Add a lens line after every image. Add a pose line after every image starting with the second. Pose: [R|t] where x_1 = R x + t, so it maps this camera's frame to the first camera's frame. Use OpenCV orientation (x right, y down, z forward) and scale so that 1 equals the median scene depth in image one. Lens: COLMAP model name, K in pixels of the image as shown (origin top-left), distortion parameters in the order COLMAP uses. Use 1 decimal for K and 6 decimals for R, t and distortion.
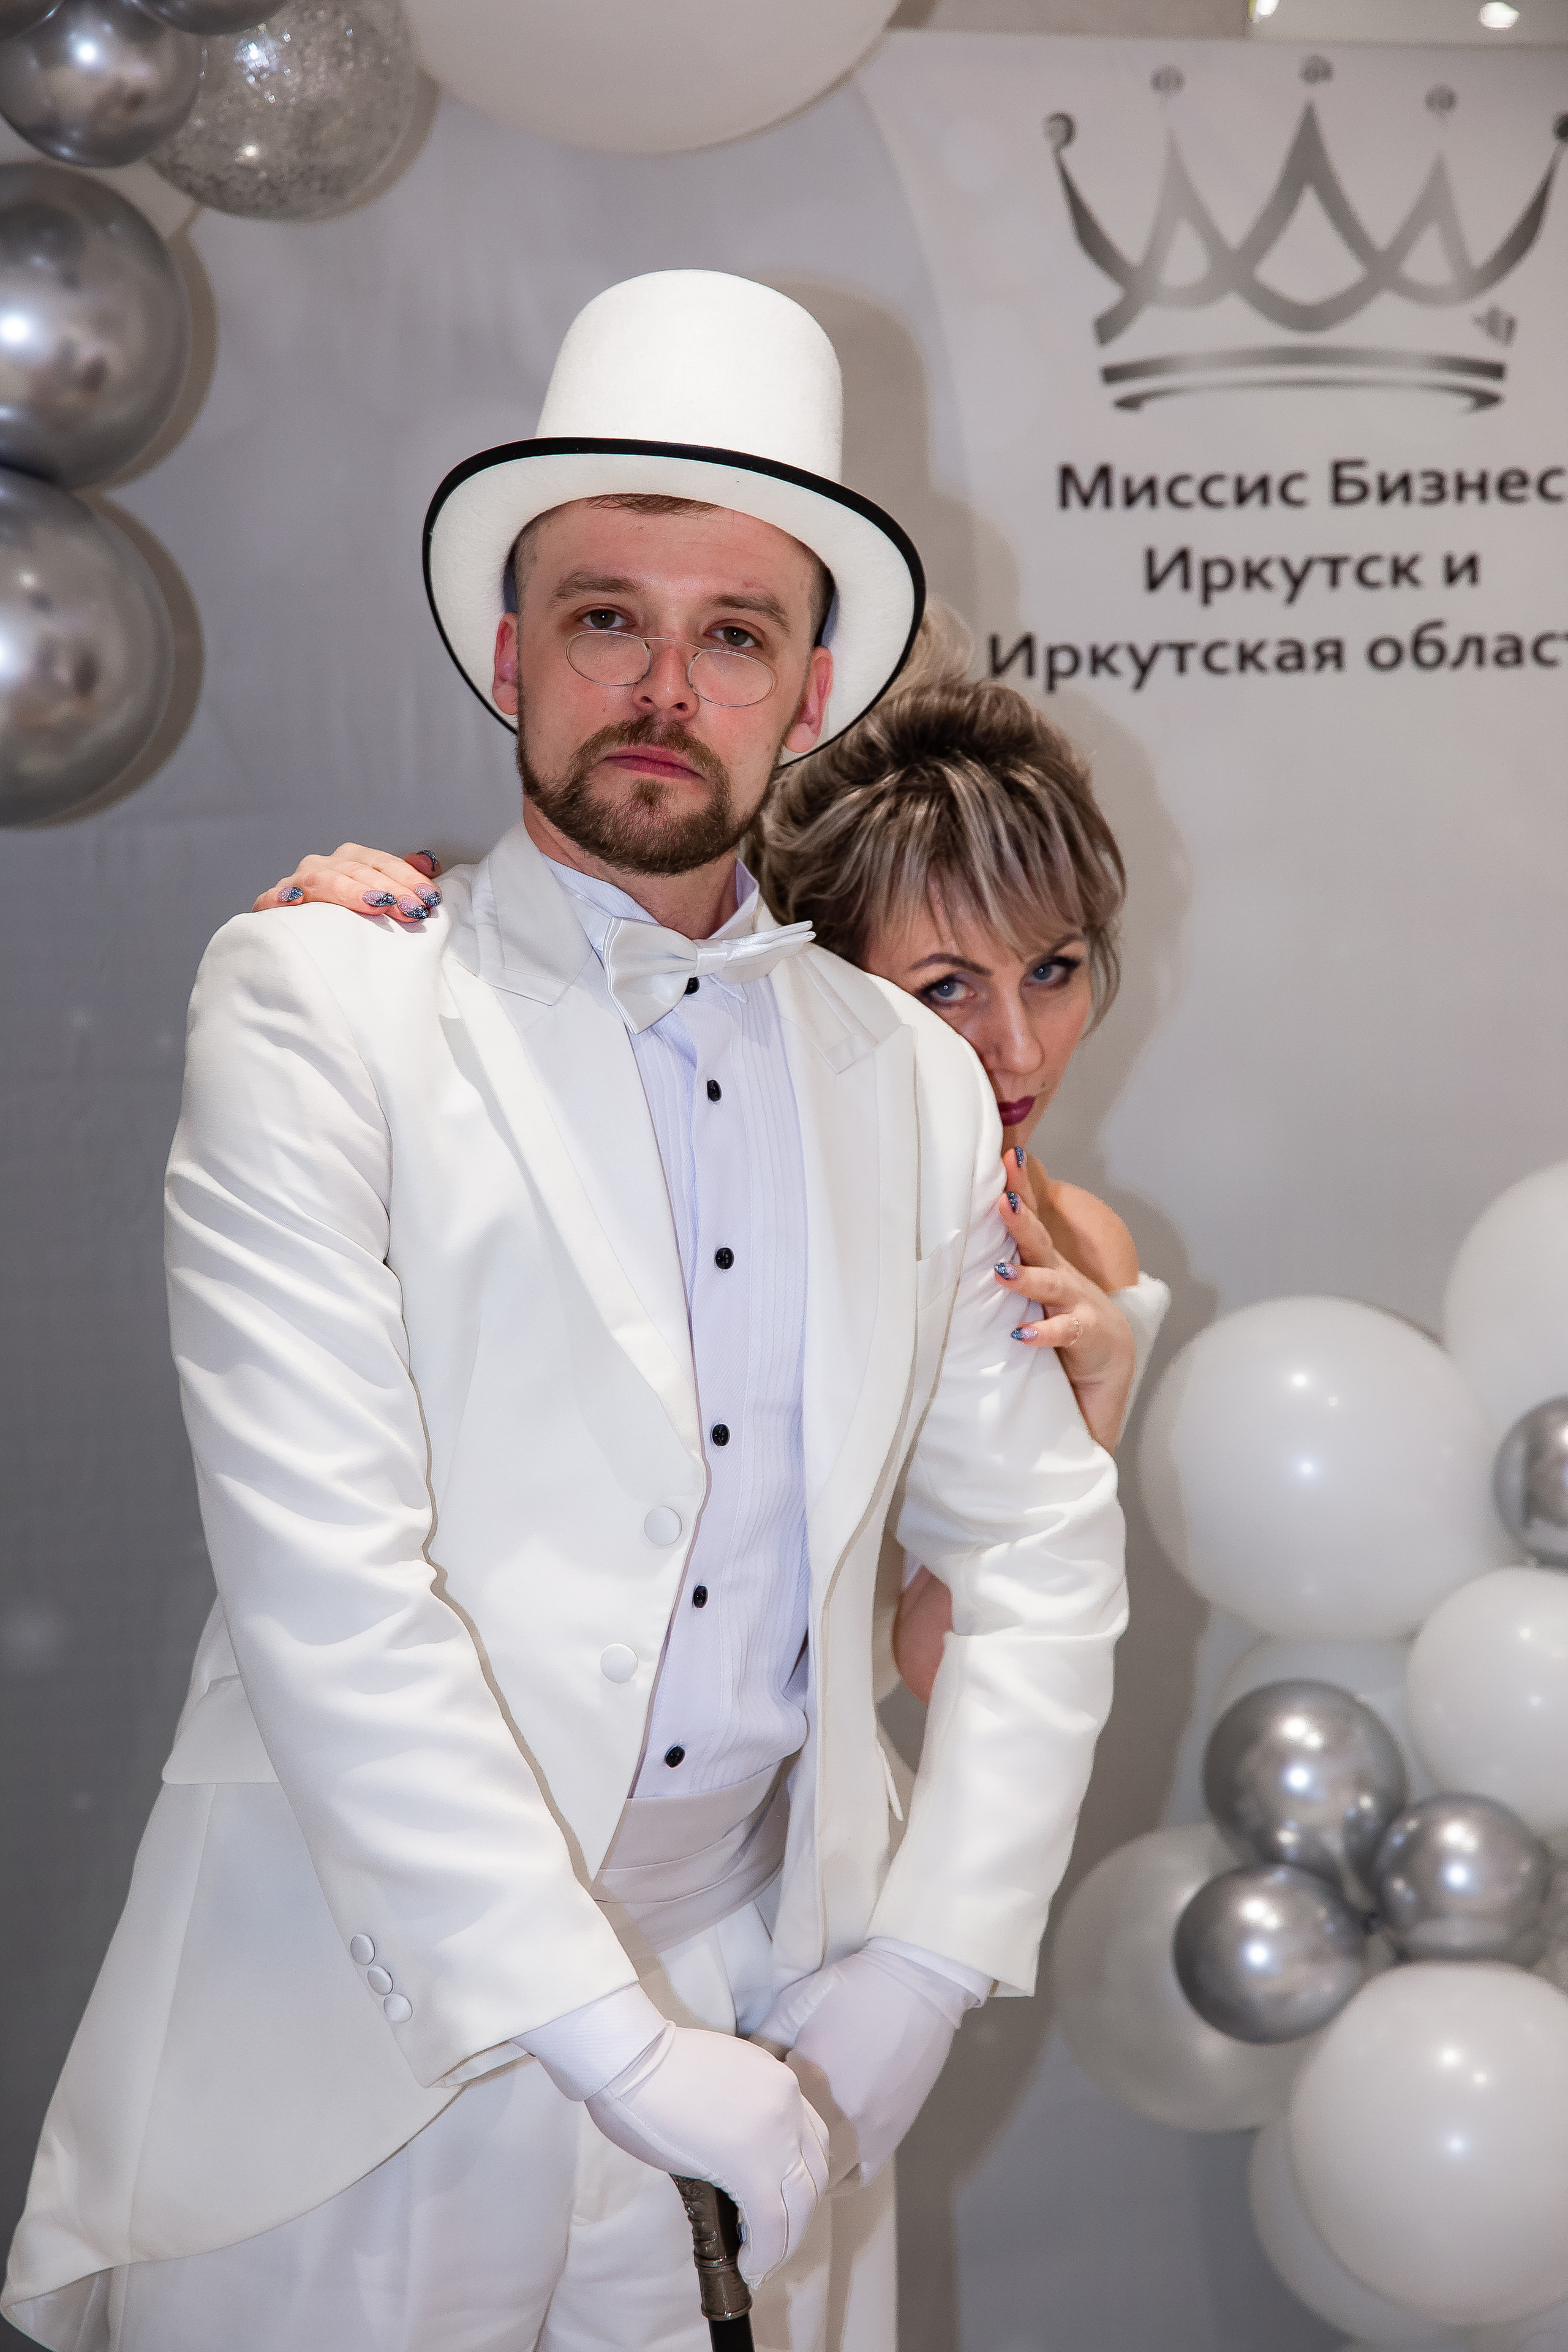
lens RADIAL K [[4483.3, 0, 806.1], [0, 4483.3, 1163.9], [0, 0, 1]] dist [0.313781, 0.000000]
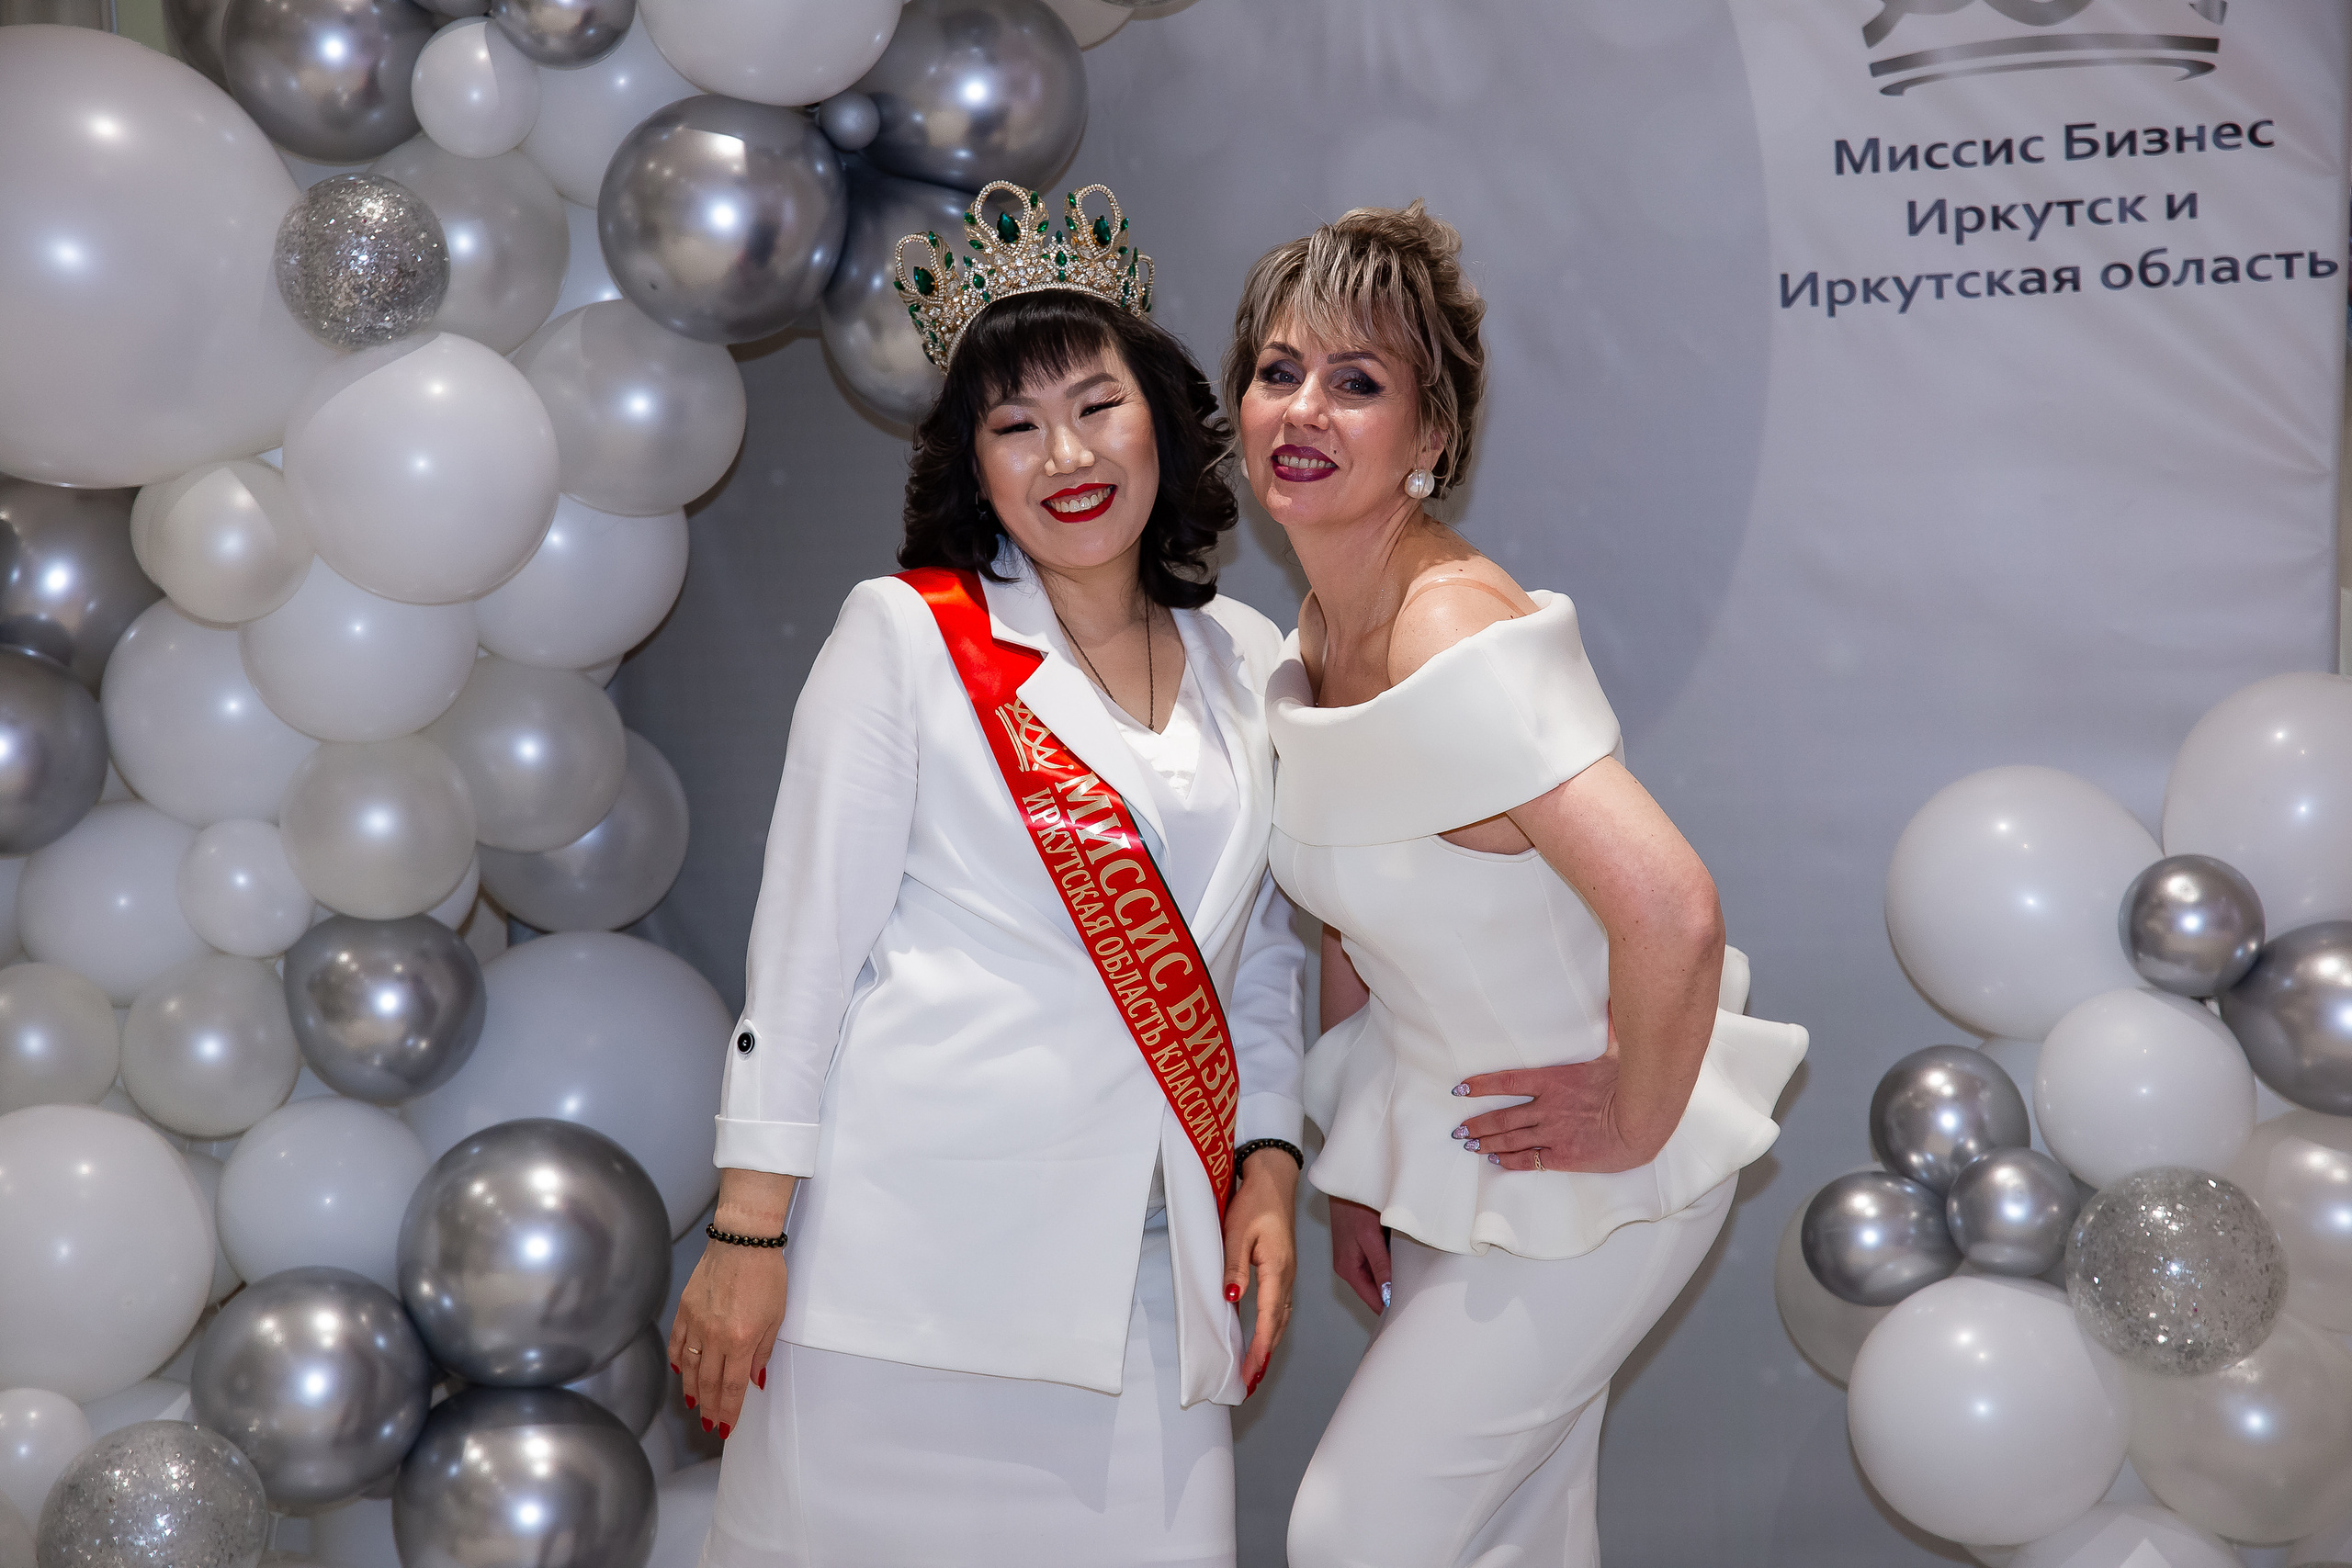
lens RADIAL K [[4482.8, 0, 1168.6], [0, 4482.8, 777.9], [0, 0, 1]] dist [0.313781, 0.000000]
pose [[0.909127, 0.011960, -0.416346, 0.422915], [-0.018734, 0.999750, -0.012187, 0.046568], [0.416097, 0.018879, 0.909124, -0.253638]]
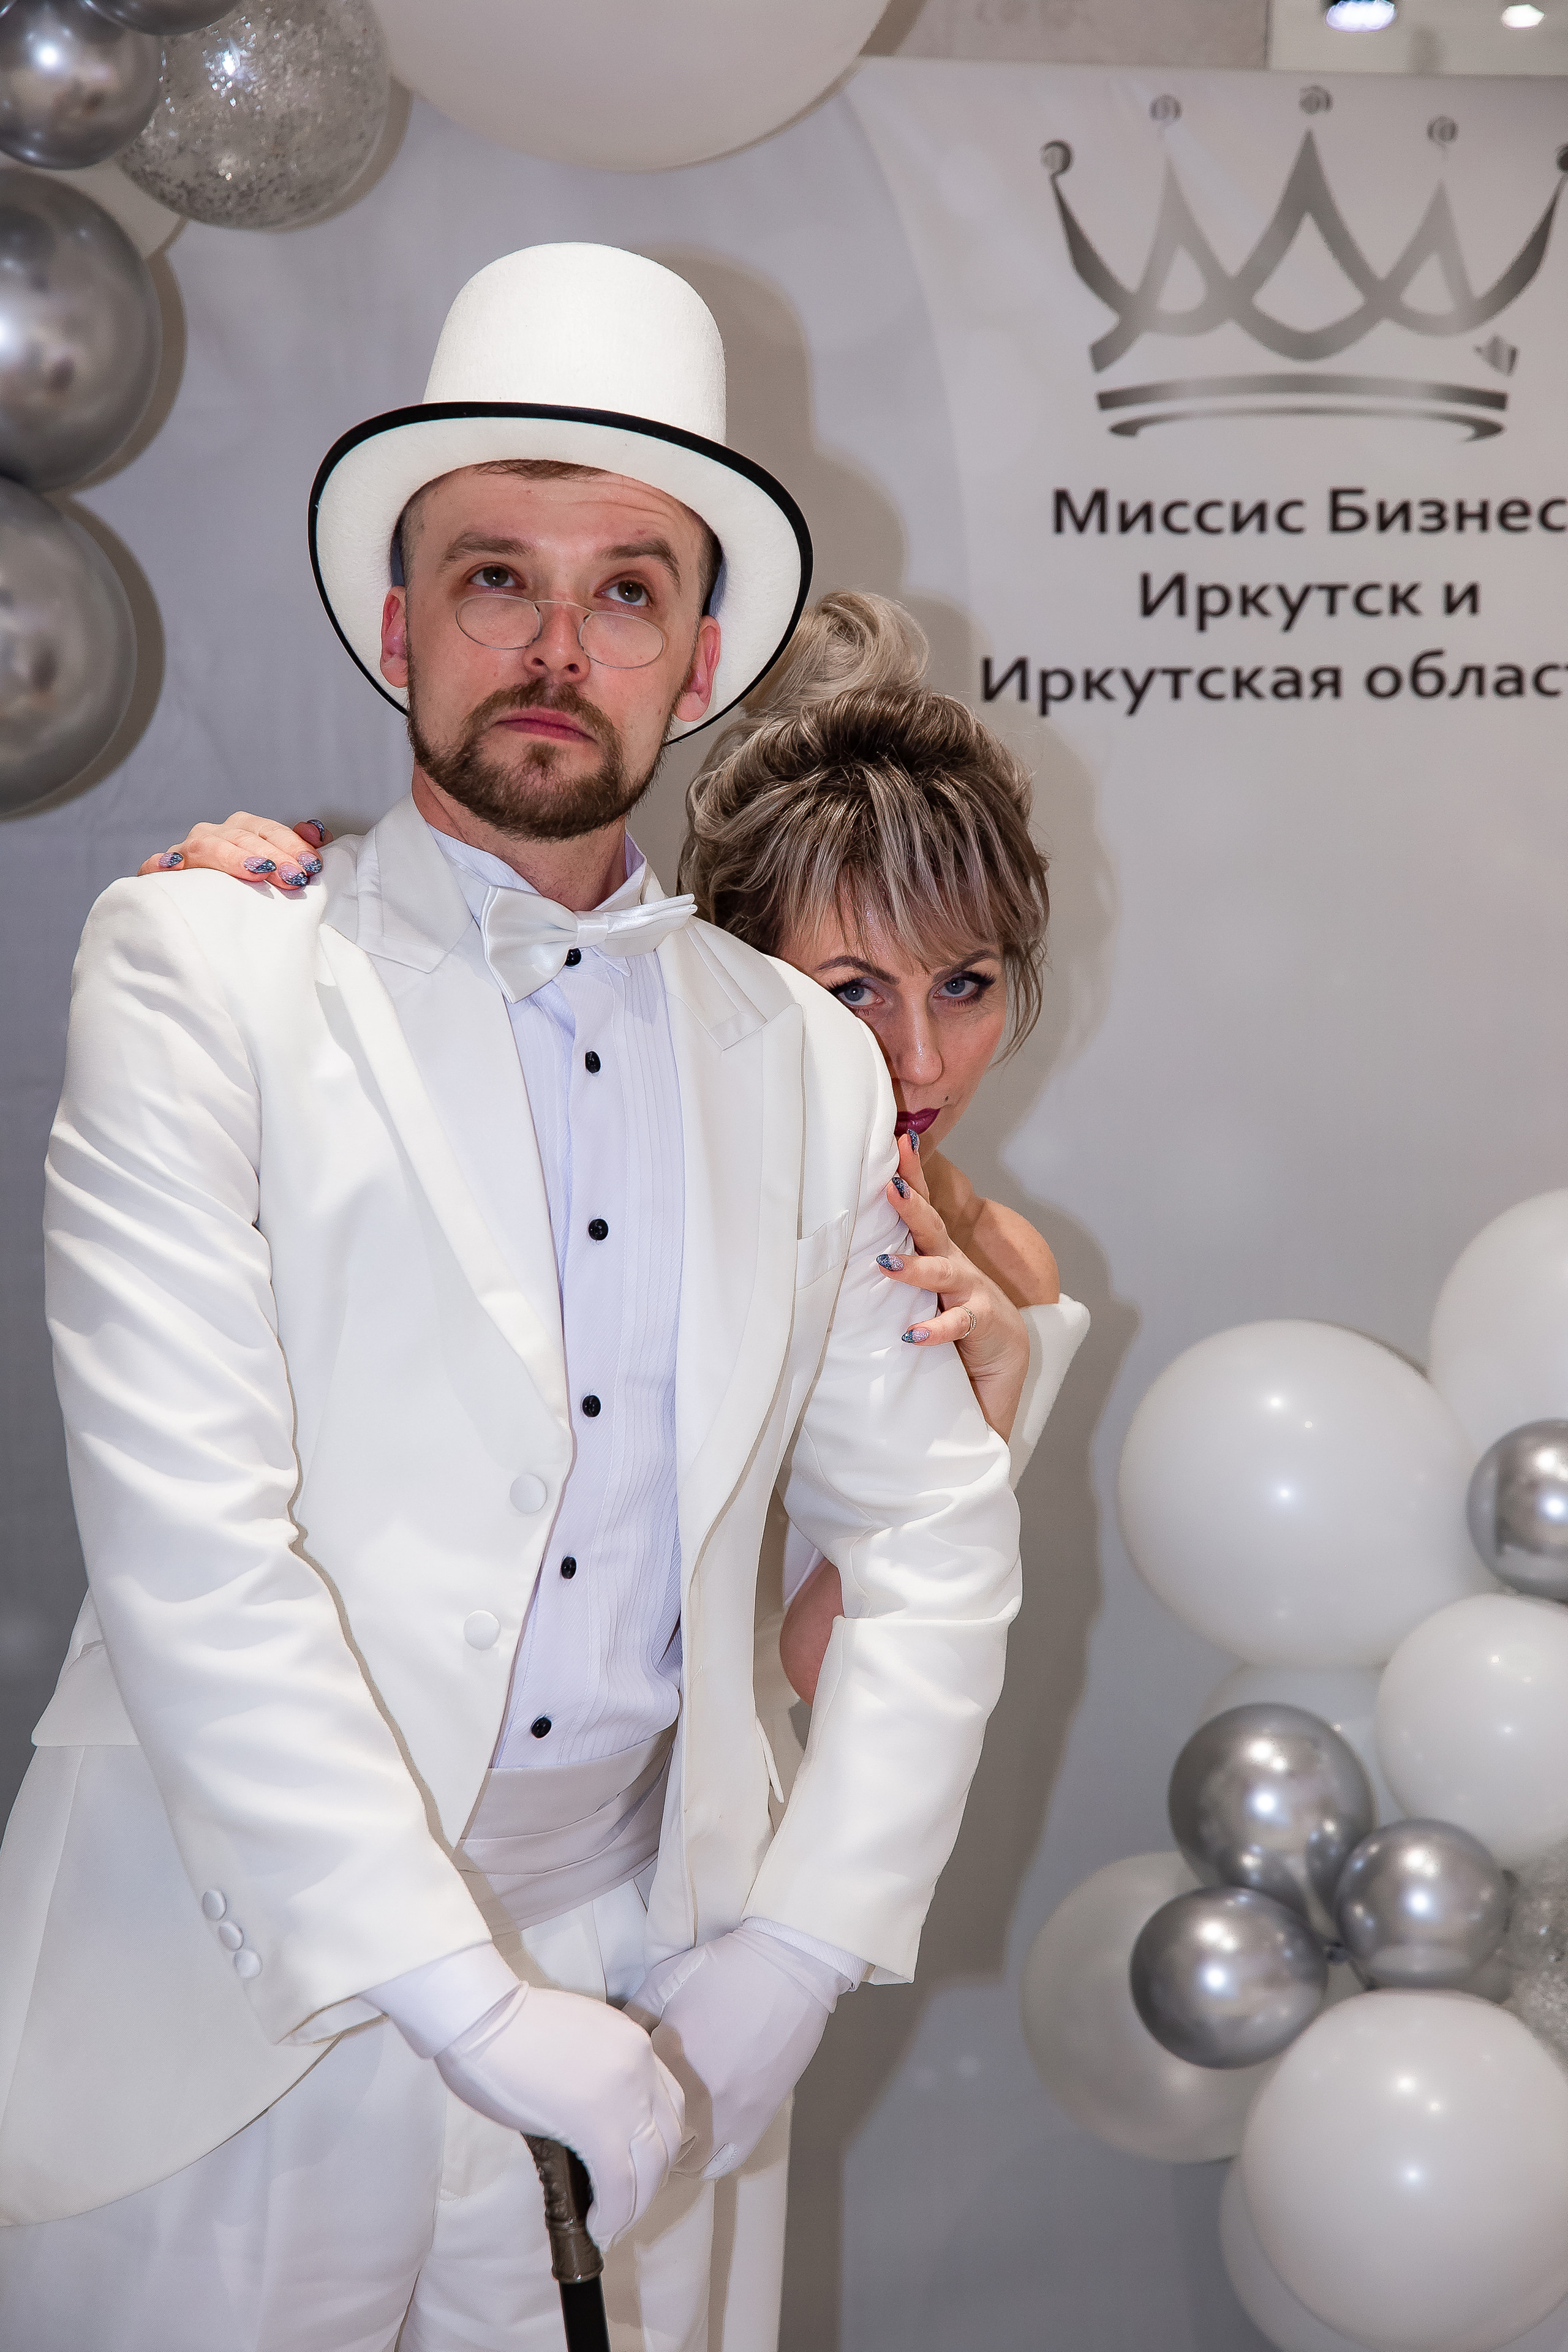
lens RADIAL K [[4483.3, 0, 801.5], [0, 4483.3, 1159.6], [0, 0, 1]] dist [0.313781, 0.000000]
pose [[0.998840, 0.013744, -0.046151, 0.048089], [-0.014909, 0.999576, -0.025009, 0.019729], [0.045787, 0.025668, 0.998621, 0.000668]]
